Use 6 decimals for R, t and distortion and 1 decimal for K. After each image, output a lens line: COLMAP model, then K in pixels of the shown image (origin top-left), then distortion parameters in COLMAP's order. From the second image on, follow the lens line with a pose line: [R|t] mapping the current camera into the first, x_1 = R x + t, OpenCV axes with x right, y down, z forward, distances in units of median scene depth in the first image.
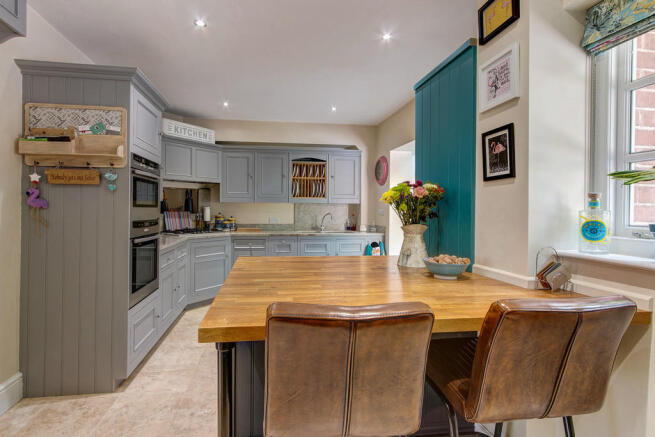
lens RADIAL K [[303.4, 0, 325.4], [0, 303.4, 213.4], [0, 0, 1]] dist [-0.001869, 0.000213]
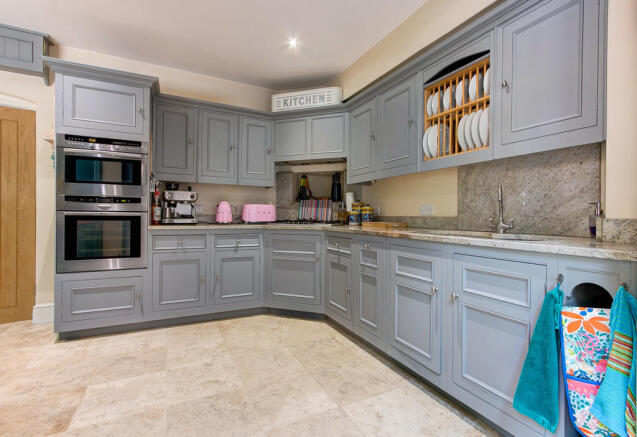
lens RADIAL K [[319.0, 0, 318.5], [0, 319.0, 218.5], [0, 0, 1]] dist [-0.000566, -0.000031]
pose [[0.277349, 0.001420, -0.960768, 0.367761], [-0.010076, 0.999948, -0.001431, 0.047462], [0.960716, 0.010078, 0.277349, 0.763546]]
